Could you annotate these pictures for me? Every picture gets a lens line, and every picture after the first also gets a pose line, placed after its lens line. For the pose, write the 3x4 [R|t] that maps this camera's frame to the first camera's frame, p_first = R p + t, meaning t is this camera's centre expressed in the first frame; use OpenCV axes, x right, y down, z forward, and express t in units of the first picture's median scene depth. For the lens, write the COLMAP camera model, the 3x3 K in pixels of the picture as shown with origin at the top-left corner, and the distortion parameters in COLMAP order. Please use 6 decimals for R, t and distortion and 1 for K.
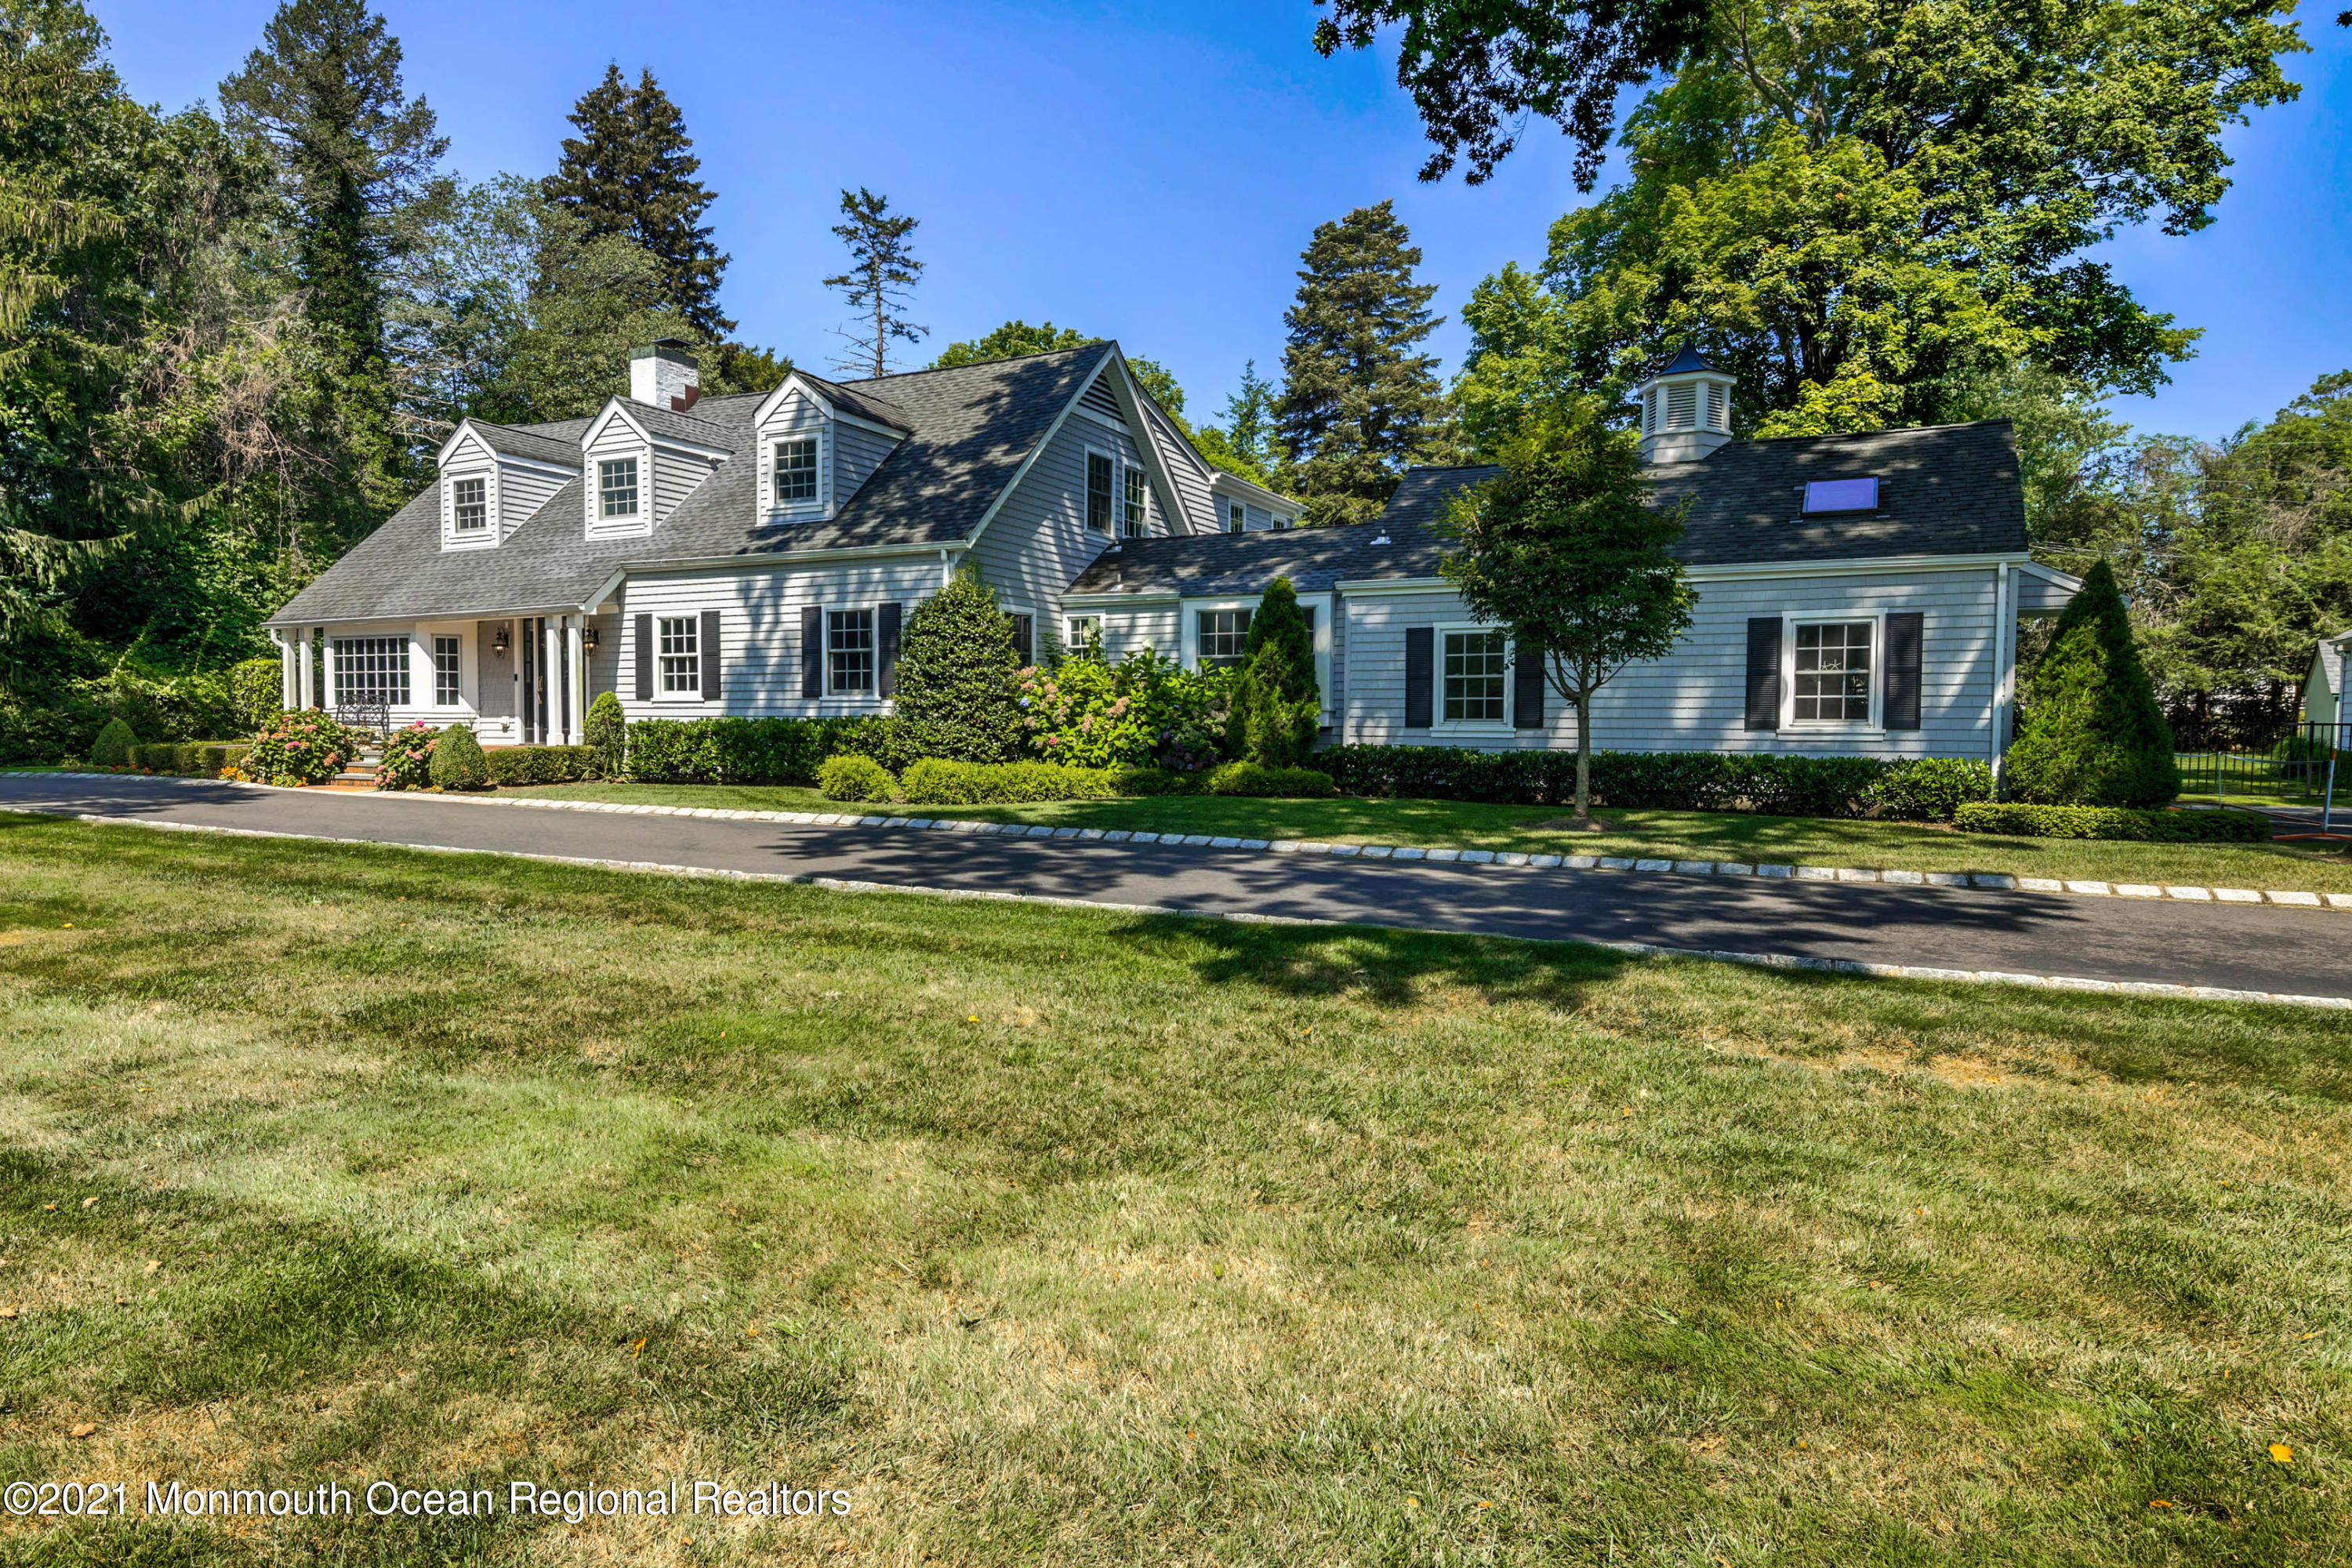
lens RADIAL K [[1384.4, 0, 1111.0], [0, 1384.4, 800.1], [0, 0, 1]] dist [0.002448, -0.002099]
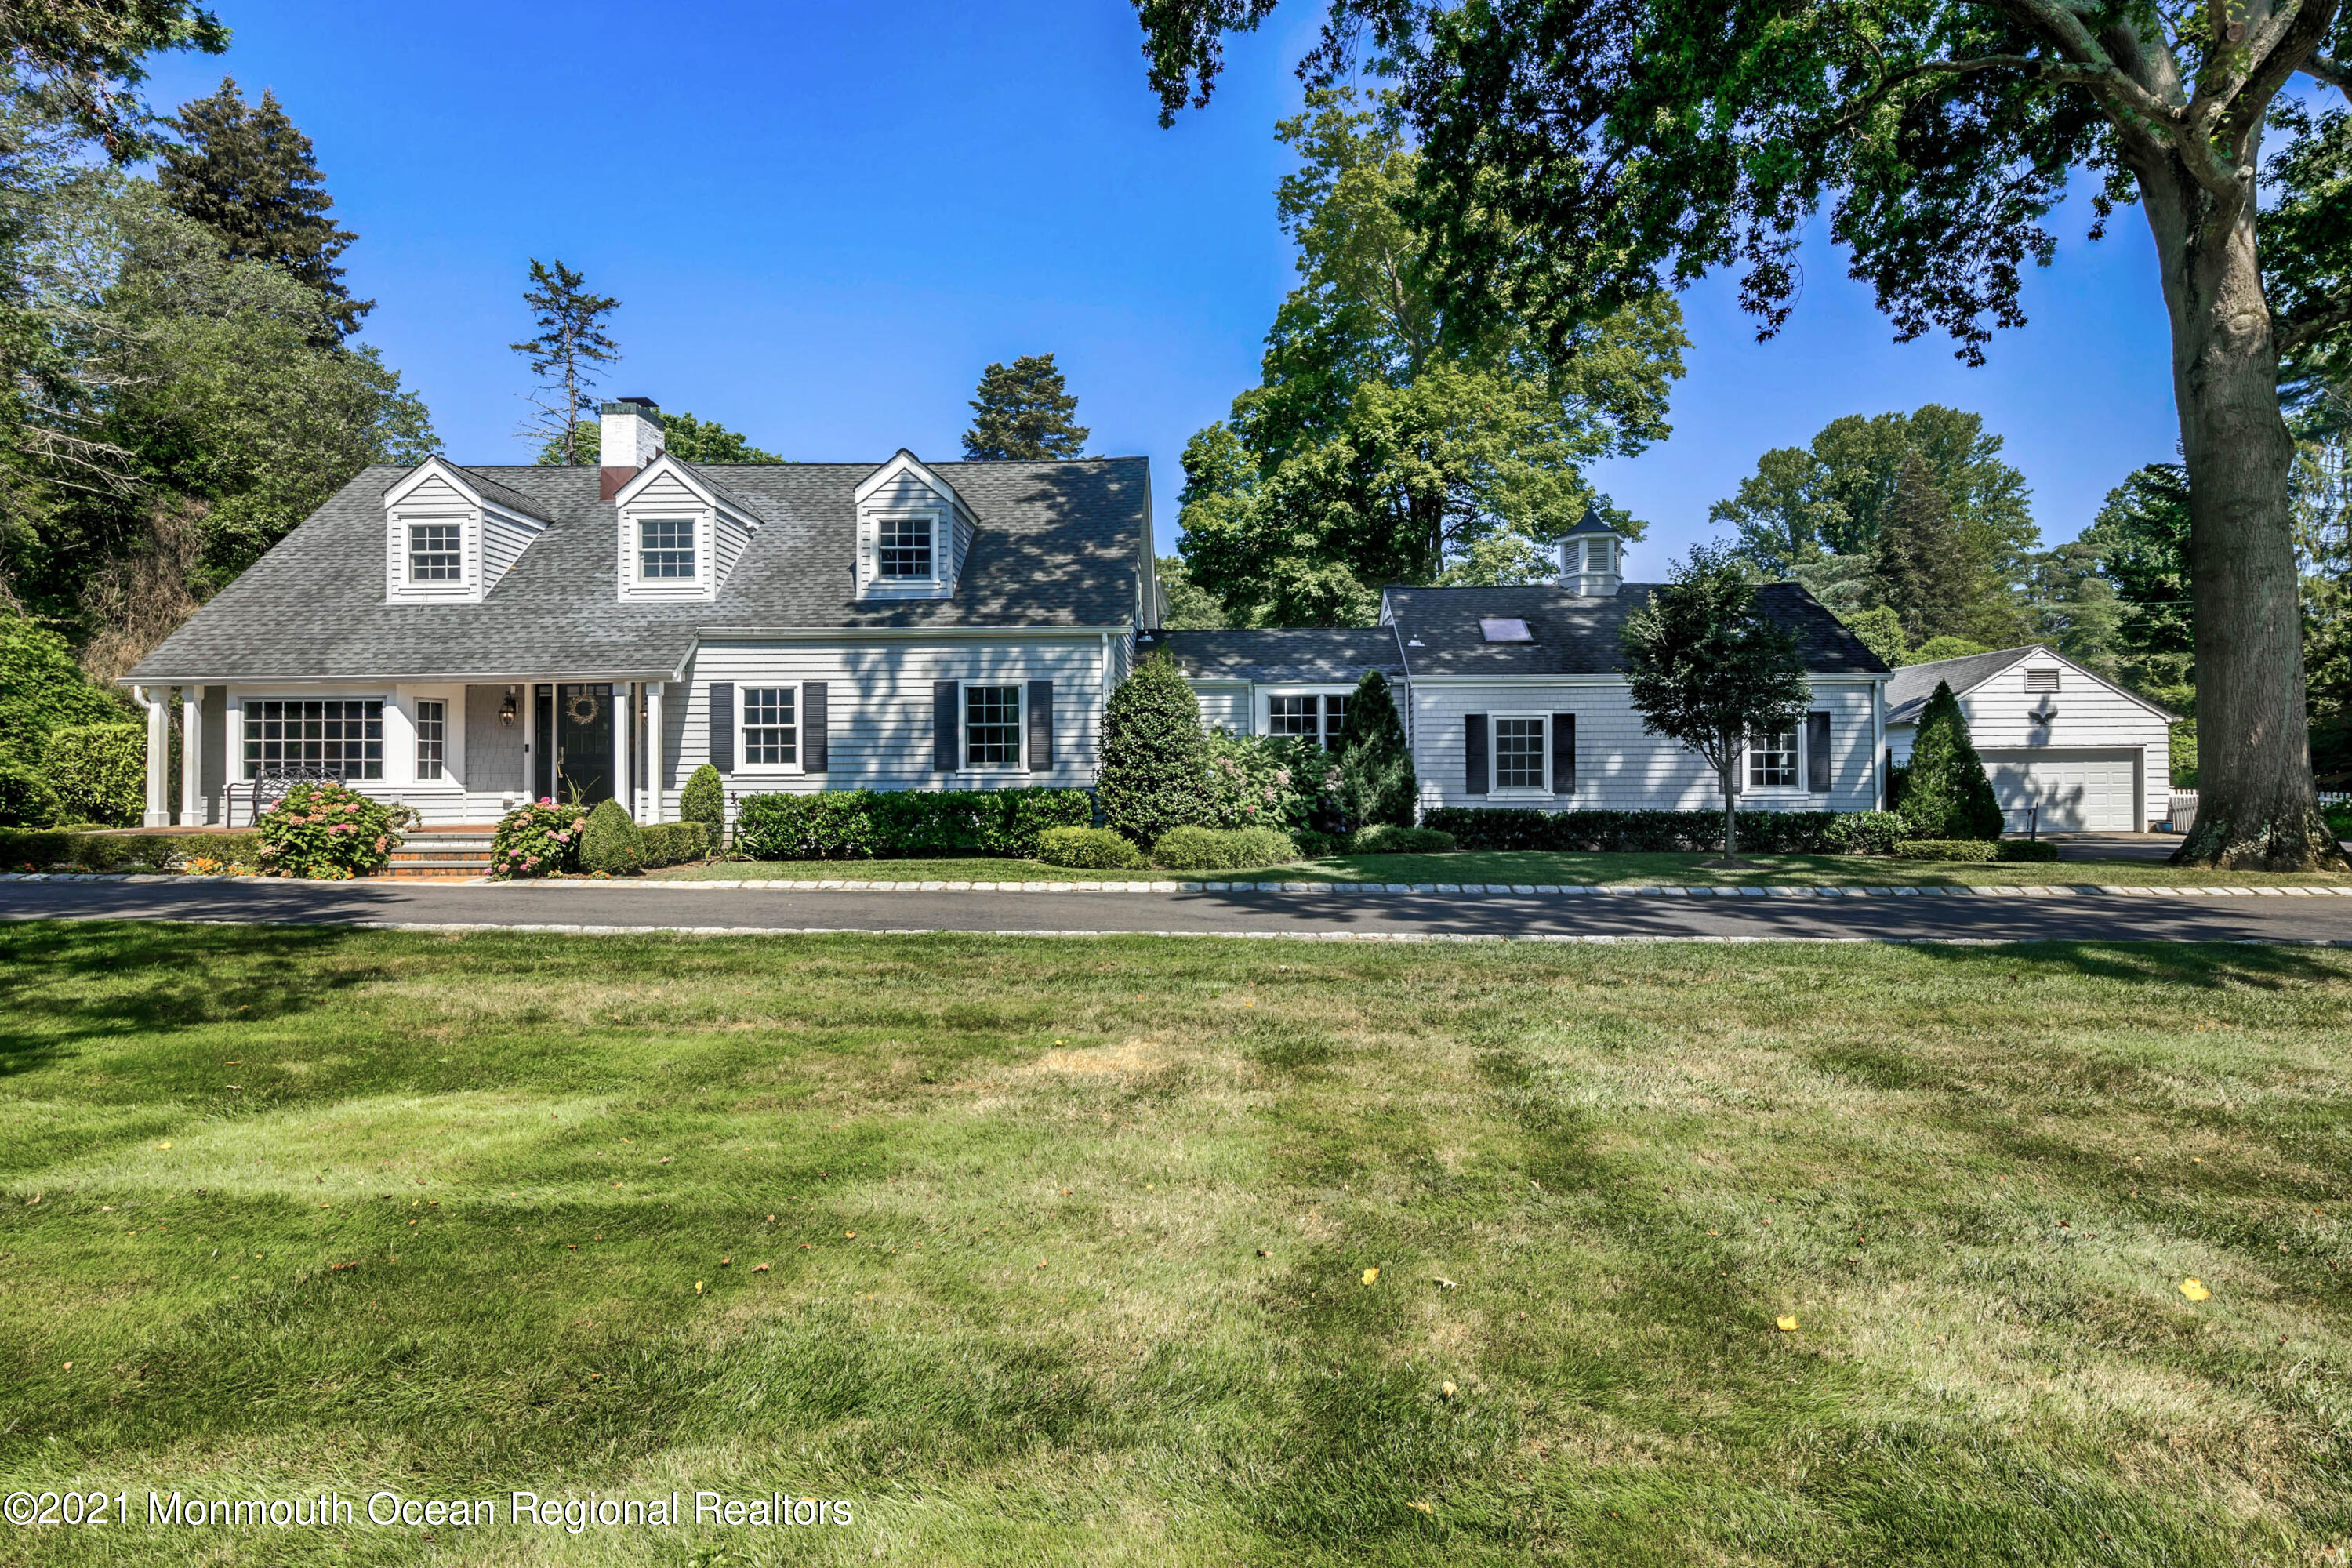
lens RADIAL K [[1207.6, 0, 1177.8], [0, 1207.6, 779.9], [0, 0, 1]] dist [-0.004985, -0.002231]
pose [[0.891947, -0.004618, 0.452115, -0.442169], [0.033932, 0.997812, -0.056751, -0.010212], [-0.450864, 0.065960, 0.890152, 0.127553]]
